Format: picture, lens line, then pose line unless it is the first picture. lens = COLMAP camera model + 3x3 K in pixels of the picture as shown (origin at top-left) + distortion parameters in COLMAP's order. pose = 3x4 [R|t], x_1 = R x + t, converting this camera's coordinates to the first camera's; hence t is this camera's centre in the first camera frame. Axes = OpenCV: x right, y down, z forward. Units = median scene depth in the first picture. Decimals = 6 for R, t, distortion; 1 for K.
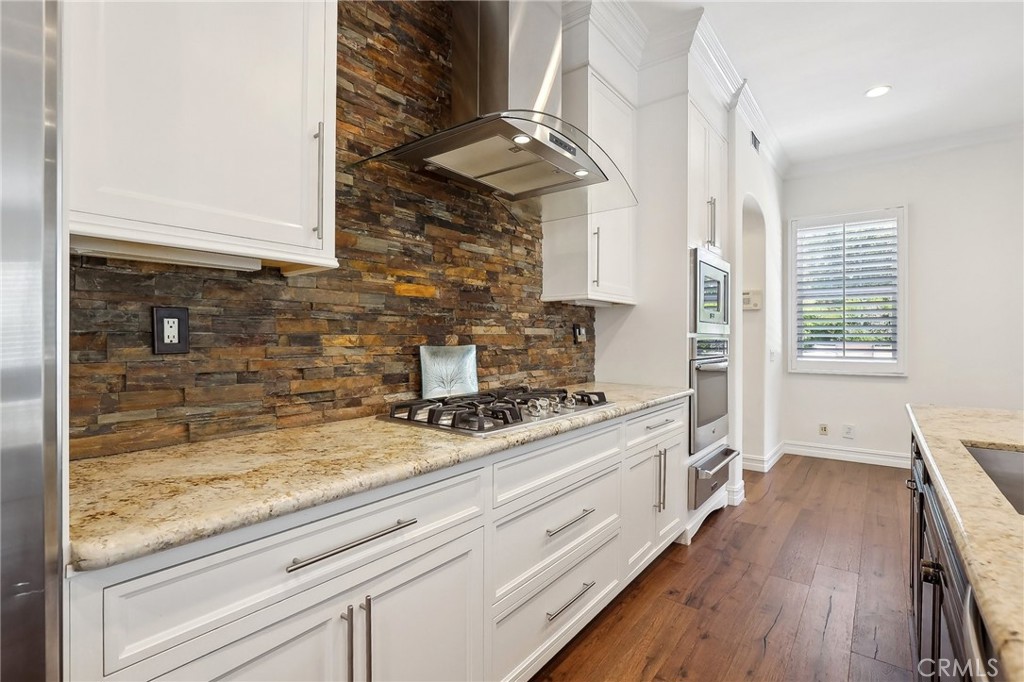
lens RADIAL K [[474.0, 0, 513.8], [0, 474.0, 338.5], [0, 0, 1]] dist [-0.003347, 0.000536]
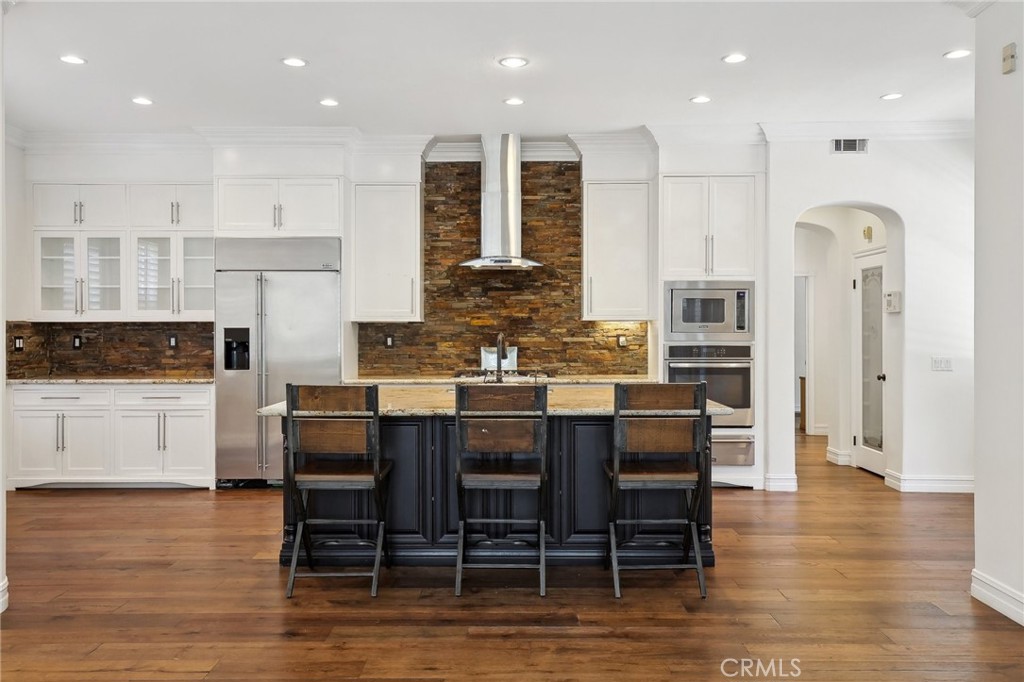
lens RADIAL K [[853.3, 0, 512.3], [0, 853.3, 339.0], [0, 0, 1]] dist [0.008652, 0.000223]
pose [[0.611831, 0.003194, -0.790982, 2.969062], [0.000421, 0.999990, 0.004363, -0.038670], [0.790989, -0.003003, 0.611824, -1.309408]]
